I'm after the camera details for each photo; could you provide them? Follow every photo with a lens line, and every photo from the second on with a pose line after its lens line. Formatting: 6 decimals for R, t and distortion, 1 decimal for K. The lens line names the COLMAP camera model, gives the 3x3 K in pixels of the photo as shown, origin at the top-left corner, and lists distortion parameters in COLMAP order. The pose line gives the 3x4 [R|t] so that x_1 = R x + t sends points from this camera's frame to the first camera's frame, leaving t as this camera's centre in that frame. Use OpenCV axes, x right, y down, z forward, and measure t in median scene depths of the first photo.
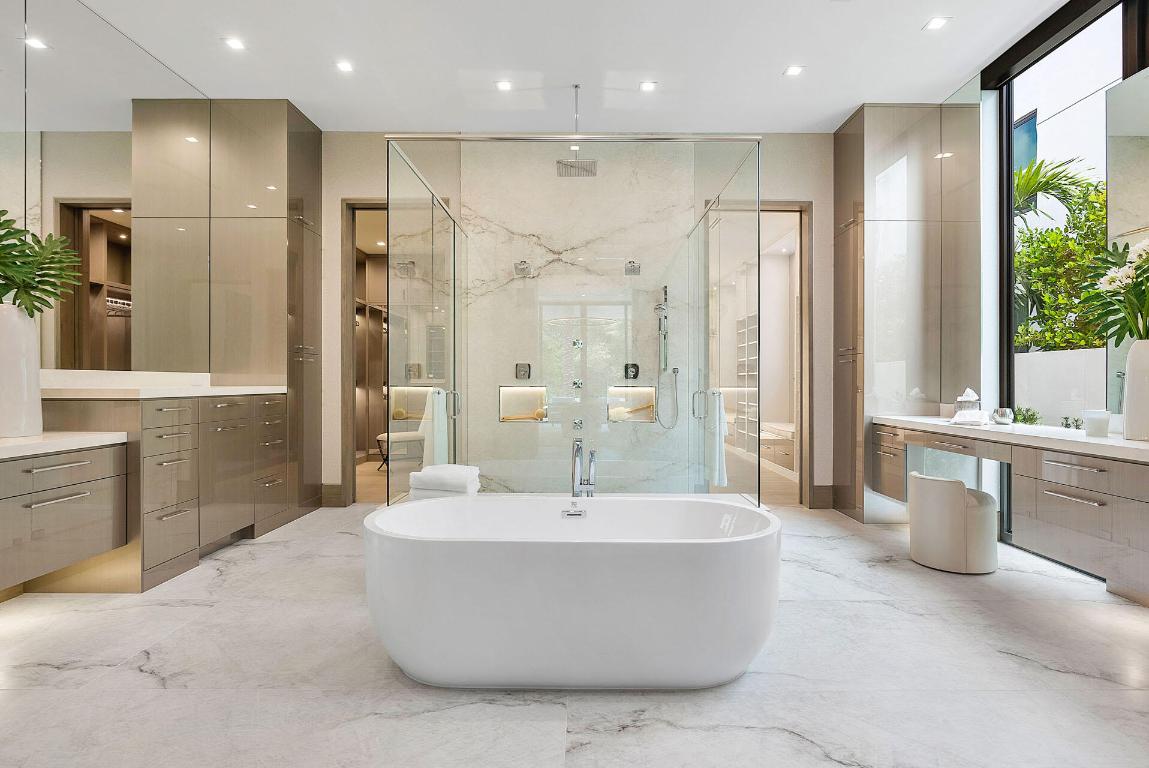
lens RADIAL K [[569.3, 0, 577.6], [0, 569.3, 378.8], [0, 0, 1]] dist [-0.015300, 0.012998]
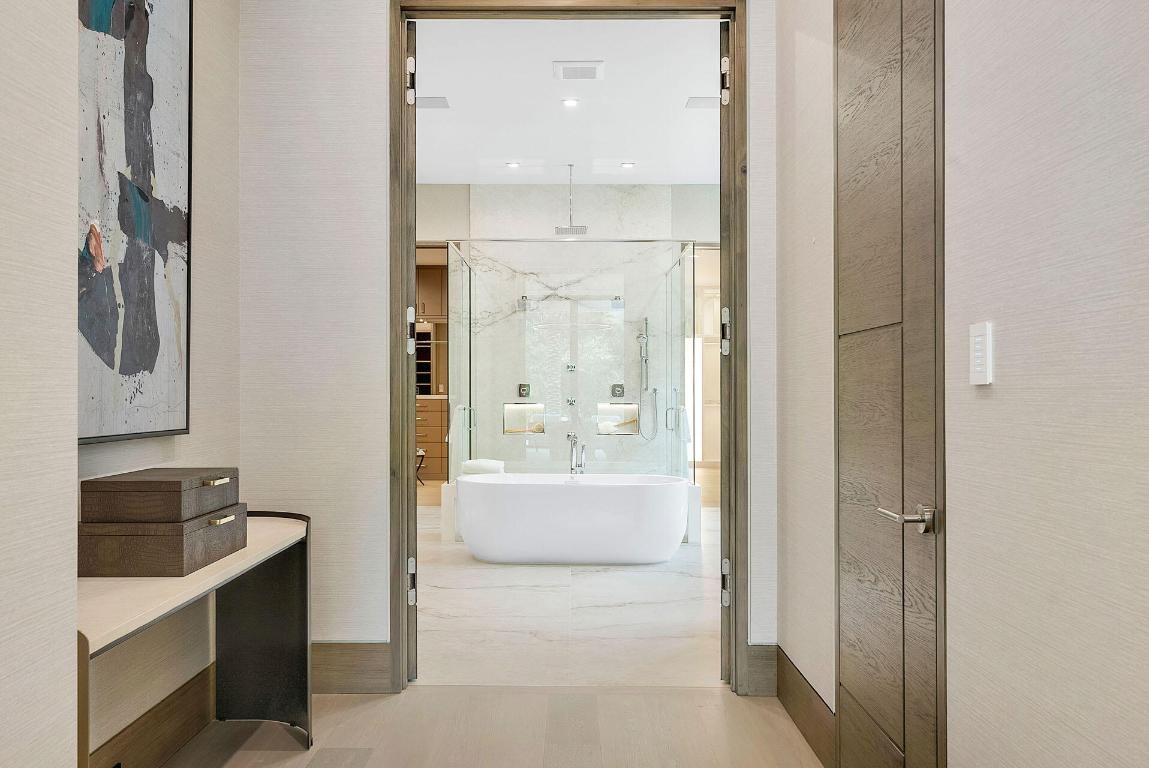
lens RADIAL K [[896.2, 0, 574.5], [0, 896.2, 384.0], [0, 0, 1]] dist [0.001125, 0.000025]
pose [[0.999900, 0.000505, 0.014117, -0.019348], [-0.000455, 0.999994, -0.003532, -0.021196], [-0.014119, 0.003525, 0.999894, -0.850249]]
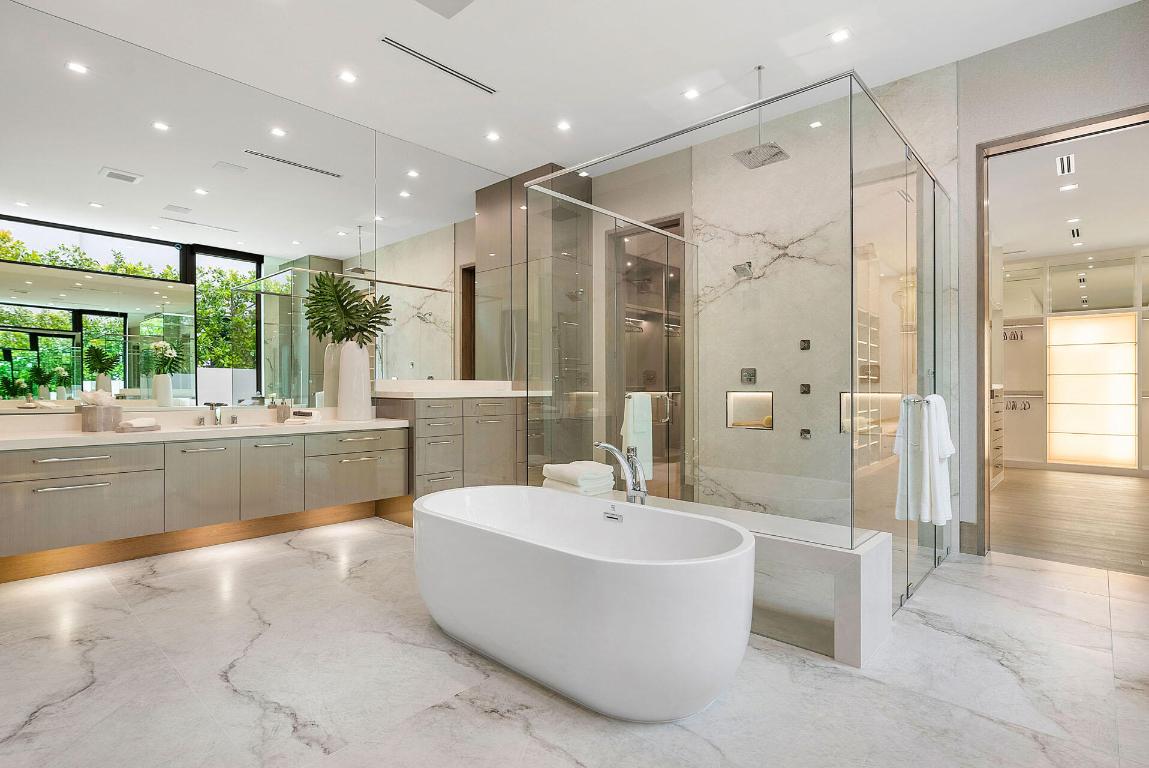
lens RADIAL K [[556.5, 0, 607.2], [0, 556.5, 385.8], [0, 0, 1]] dist [-0.013430, 0.010741]
pose [[0.758709, -0.001998, -0.651426, 0.345278], [0.004004, 0.999991, 0.001597, 0.000821], [0.651417, -0.003820, 0.758710, 0.131029]]
